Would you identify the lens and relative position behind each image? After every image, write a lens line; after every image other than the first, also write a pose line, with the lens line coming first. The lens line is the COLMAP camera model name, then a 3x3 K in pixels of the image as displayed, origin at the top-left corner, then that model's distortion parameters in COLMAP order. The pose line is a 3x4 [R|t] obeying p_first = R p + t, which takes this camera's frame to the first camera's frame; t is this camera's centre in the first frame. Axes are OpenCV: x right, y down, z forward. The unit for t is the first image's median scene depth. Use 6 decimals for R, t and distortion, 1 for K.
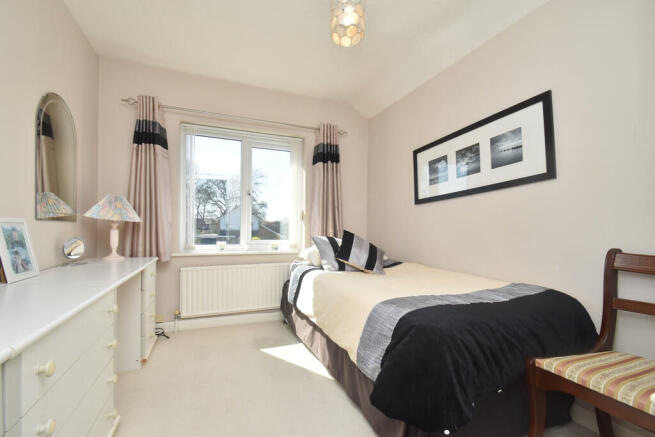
lens RADIAL K [[285.1, 0, 325.7], [0, 285.1, 229.1], [0, 0, 1]] dist [-0.001338, -0.000375]
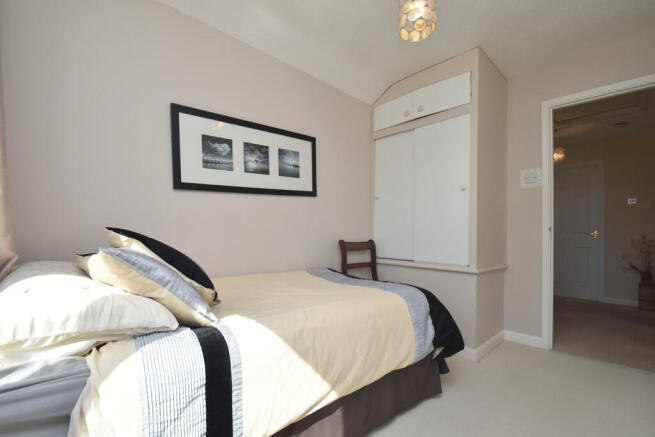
lens RADIAL K [[285.1, 0, 325.7], [0, 285.1, 229.1], [0, 0, 1]] dist [-0.001338, -0.000375]
pose [[-0.339658, 0.007449, 0.940520, -0.502168], [-0.007776, 0.999912, -0.010727, 0.010209], [-0.940517, -0.010957, -0.339570, 1.120821]]
